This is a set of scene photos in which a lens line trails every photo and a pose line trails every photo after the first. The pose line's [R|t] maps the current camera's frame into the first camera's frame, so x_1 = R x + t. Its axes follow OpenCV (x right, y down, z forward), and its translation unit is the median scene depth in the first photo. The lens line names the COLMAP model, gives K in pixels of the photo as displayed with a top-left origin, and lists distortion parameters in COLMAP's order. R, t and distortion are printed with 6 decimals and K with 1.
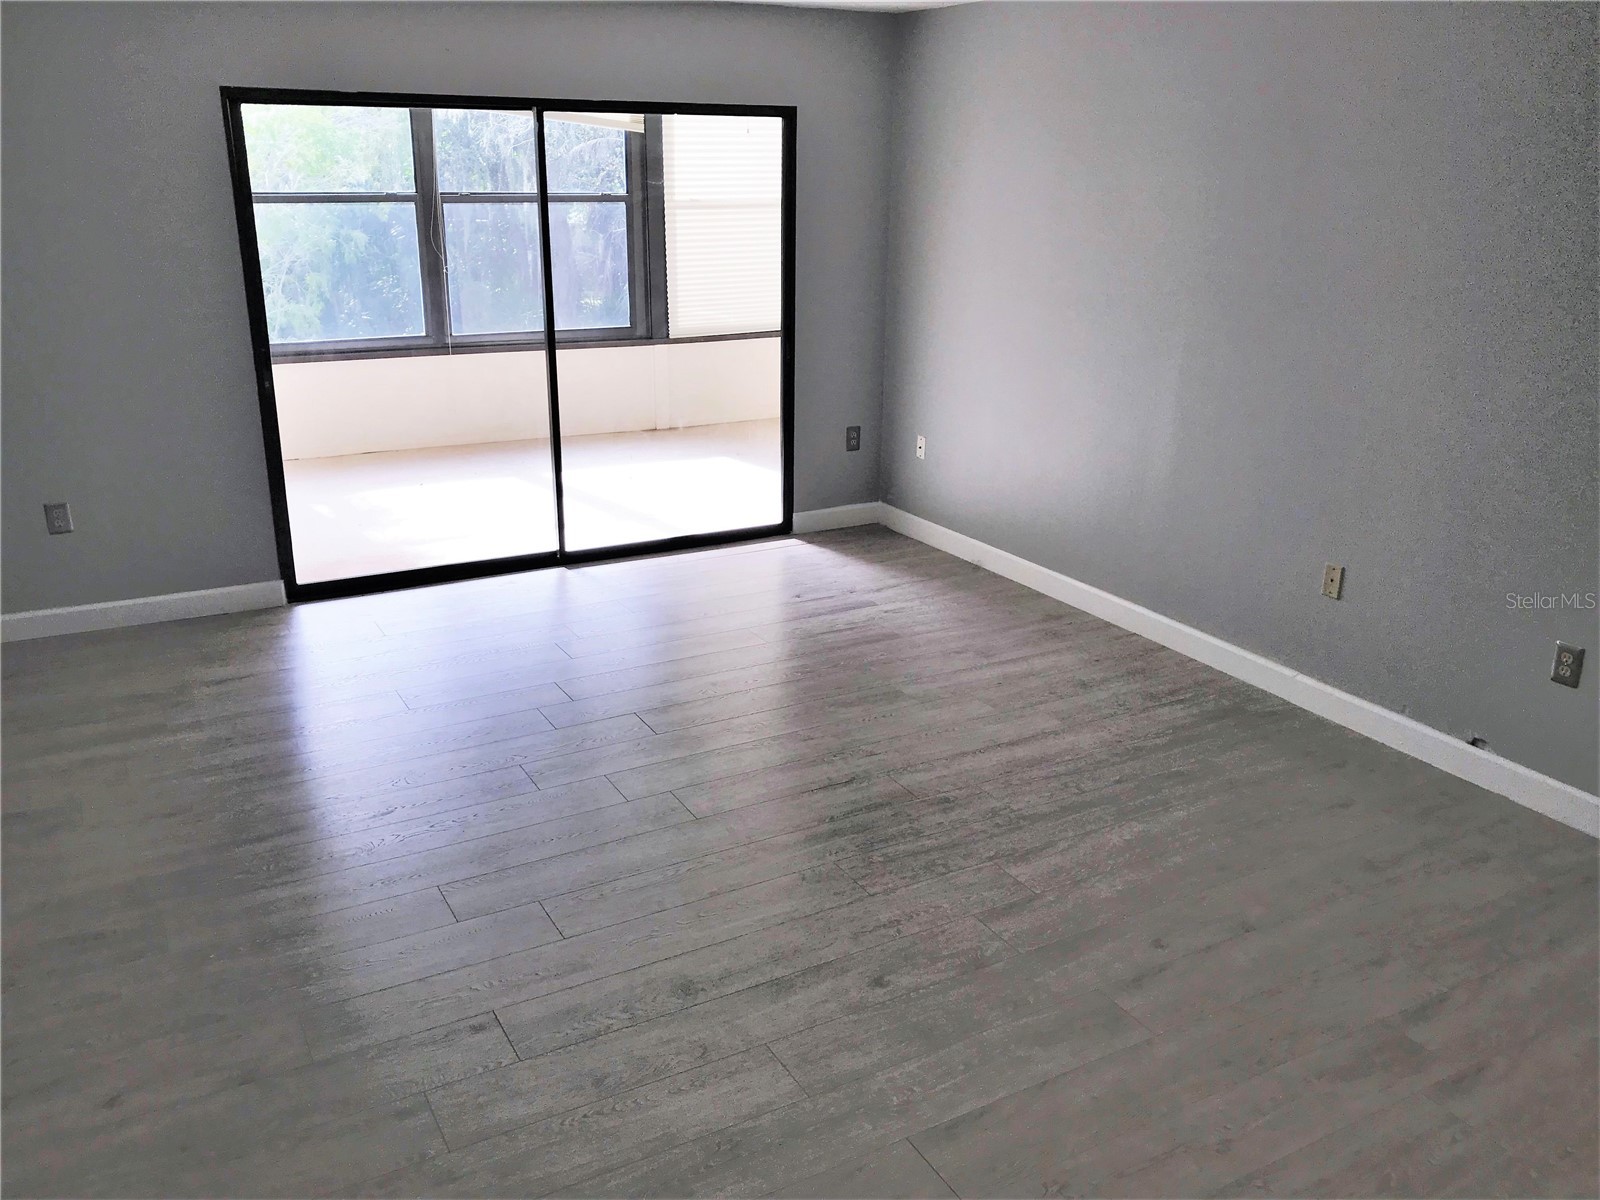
lens RADIAL K [[1302.5, 0, 800.0], [0, 1302.5, 600.0], [0, 0, 1]] dist [0.087799, -0.154344]
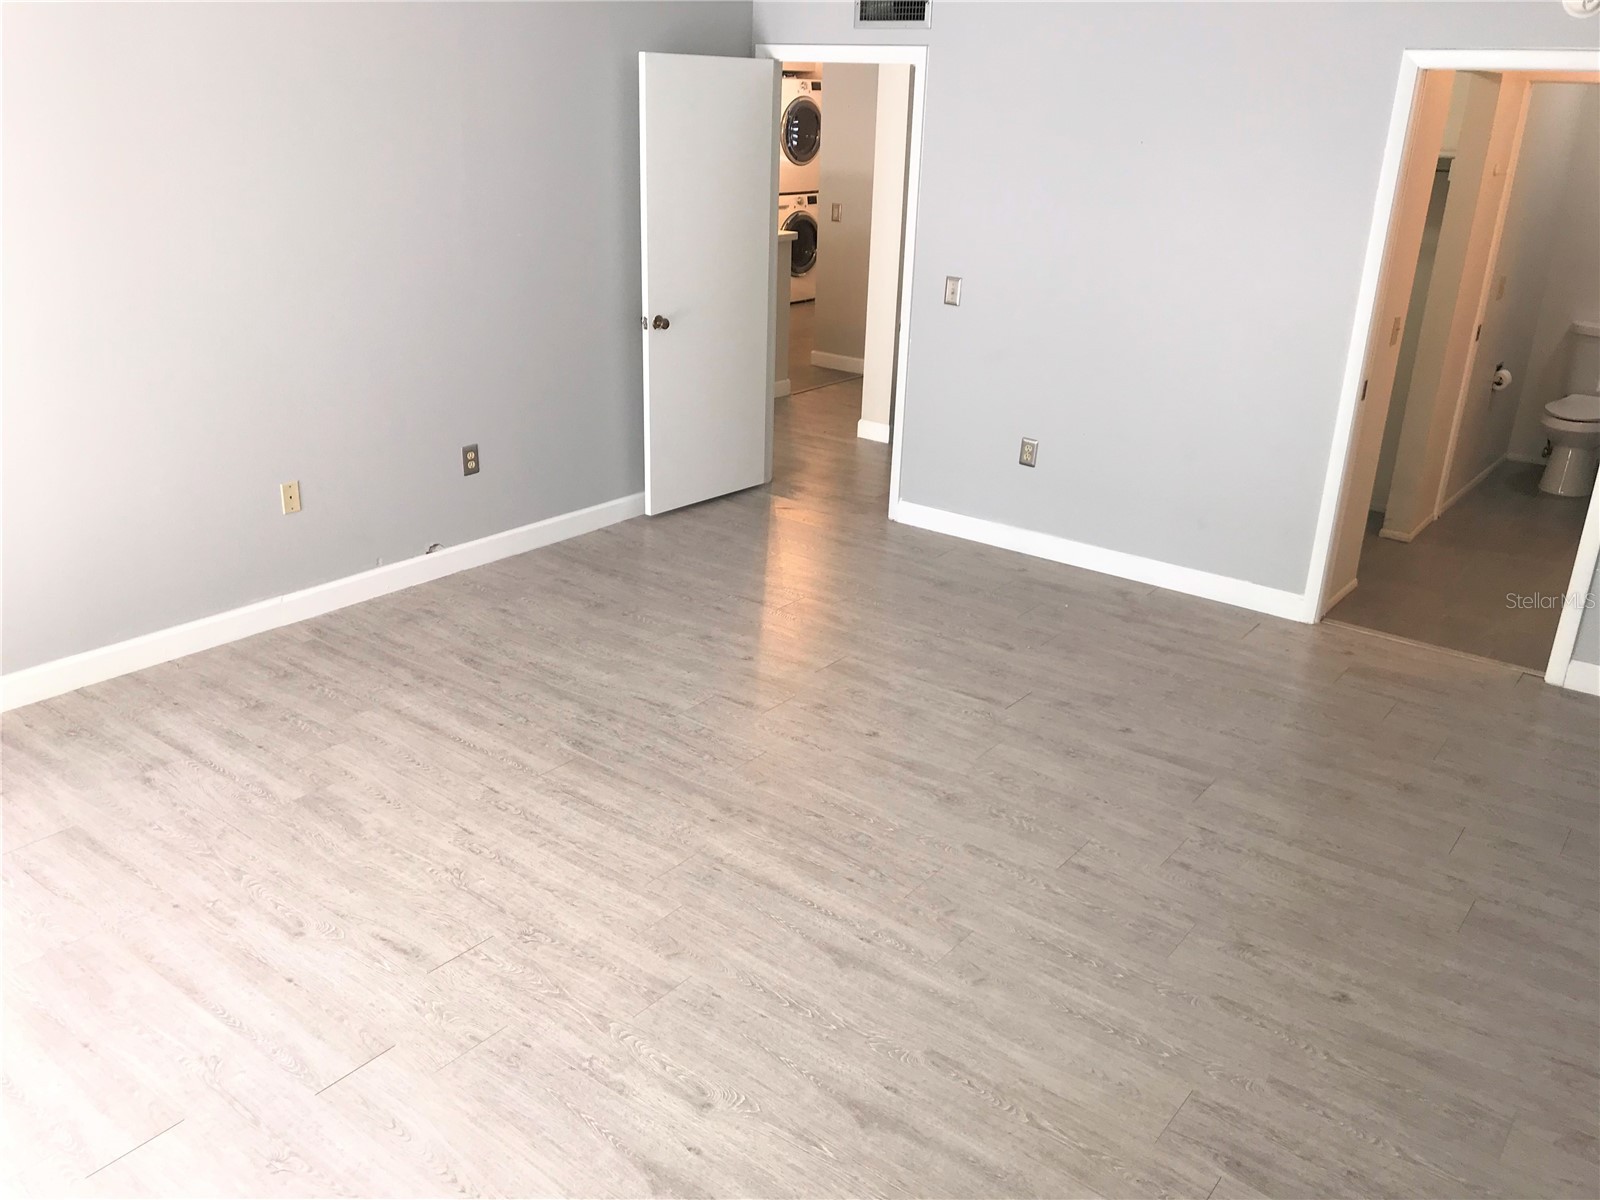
lens RADIAL K [[1320.2, 0, 800.0], [0, 1320.2, 600.0], [0, 0, 1]] dist [0.063832, -0.090214]
pose [[-0.390512, -0.351326, 0.850924, -0.689844], [0.267003, 0.841362, 0.469913, -0.331286], [-0.881028, 0.410706, -0.234756, 0.885701]]
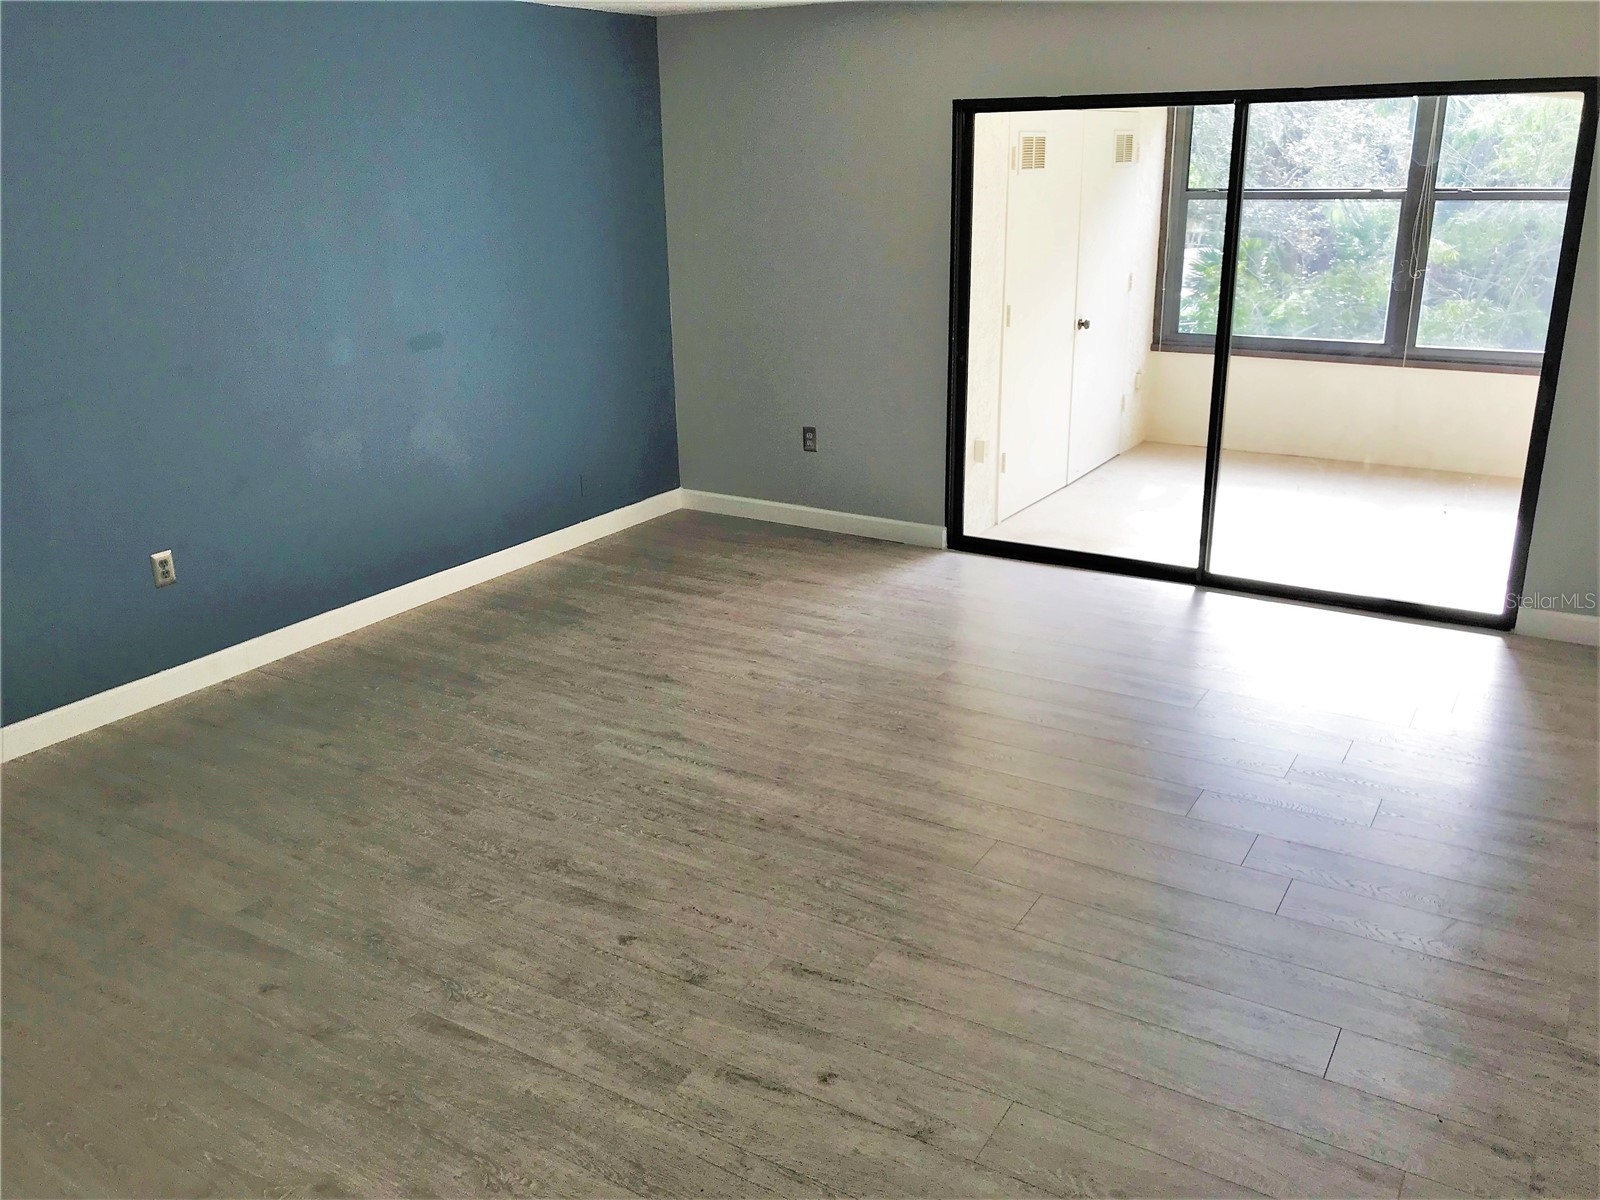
lens RADIAL K [[1320.2, 0, 800.0], [0, 1320.2, 600.0], [0, 0, 1]] dist [0.063832, -0.090214]
pose [[0.484584, 0.260630, -0.835015, 0.628806], [-0.261342, 0.954119, 0.146141, -0.107016], [0.834793, 0.147407, 0.530465, 0.338466]]
